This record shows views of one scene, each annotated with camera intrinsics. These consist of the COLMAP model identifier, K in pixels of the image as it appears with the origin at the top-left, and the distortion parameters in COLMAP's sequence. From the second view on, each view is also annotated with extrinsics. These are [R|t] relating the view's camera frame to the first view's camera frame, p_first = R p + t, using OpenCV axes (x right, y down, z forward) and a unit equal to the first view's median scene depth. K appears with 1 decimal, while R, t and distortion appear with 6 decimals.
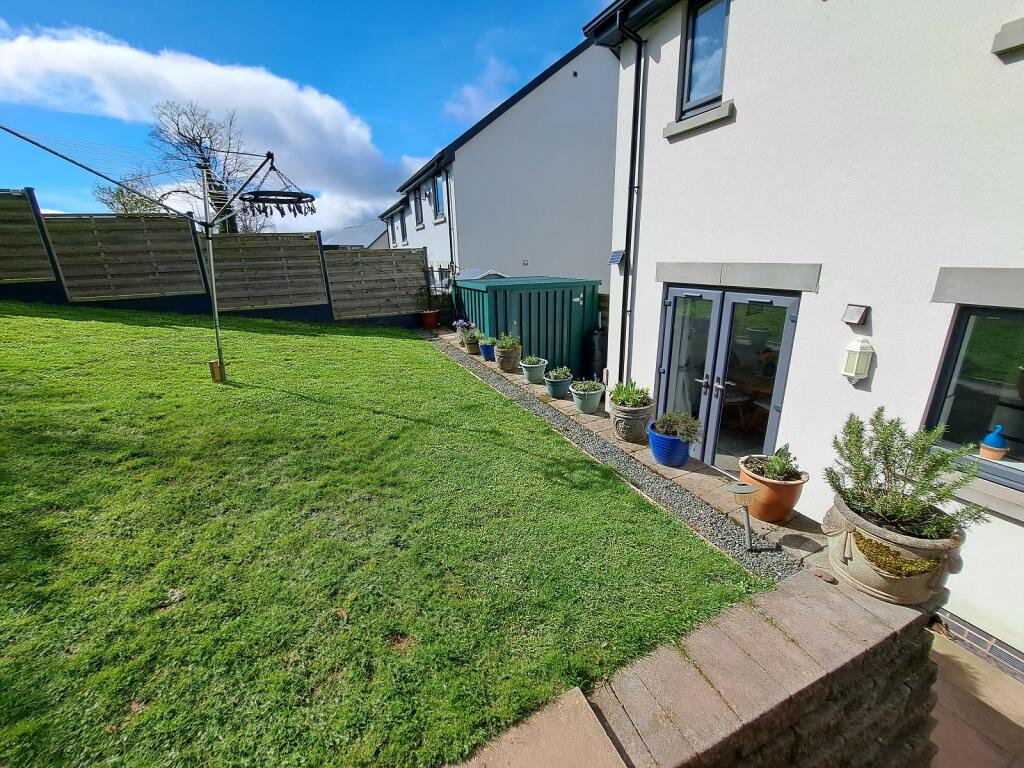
lens RADIAL K [[408.7, 0, 503.1], [0, 408.7, 379.3], [0, 0, 1]] dist [-0.016038, 0.000270]
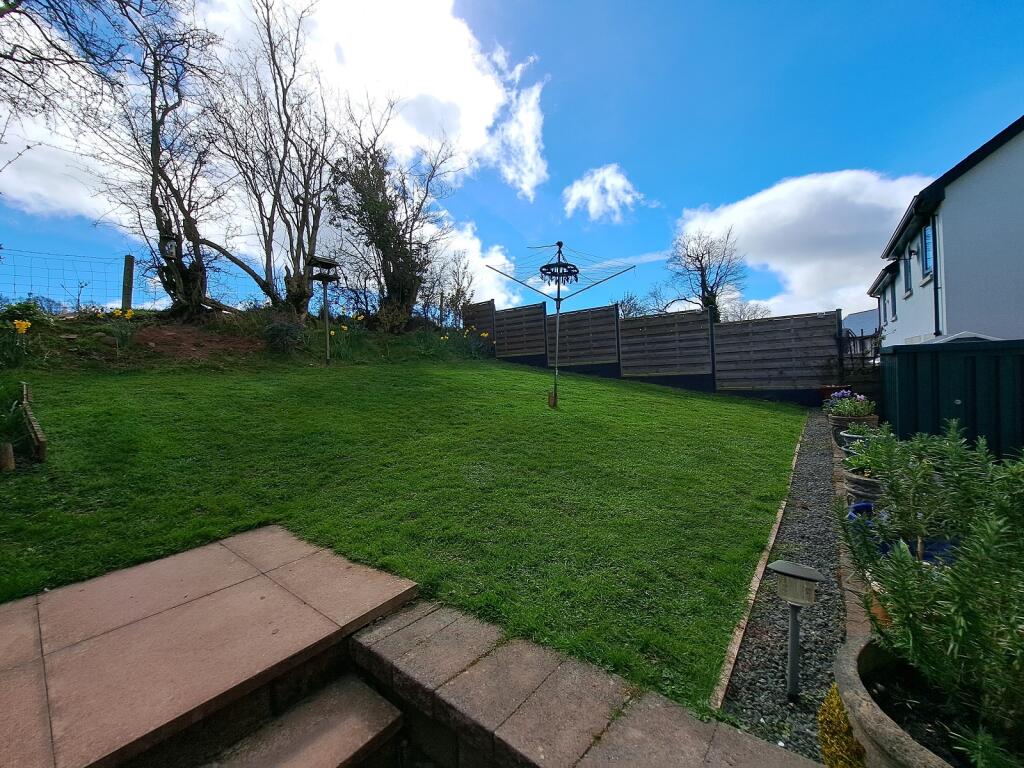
lens RADIAL K [[408.7, 0, 509.8], [0, 408.7, 385.6], [0, 0, 1]] dist [-0.016038, 0.000270]
pose [[0.474657, 0.032531, -0.879570, 0.234321], [-0.218705, 0.972334, -0.082061, 0.040154], [0.852566, 0.231317, 0.468640, 0.093992]]
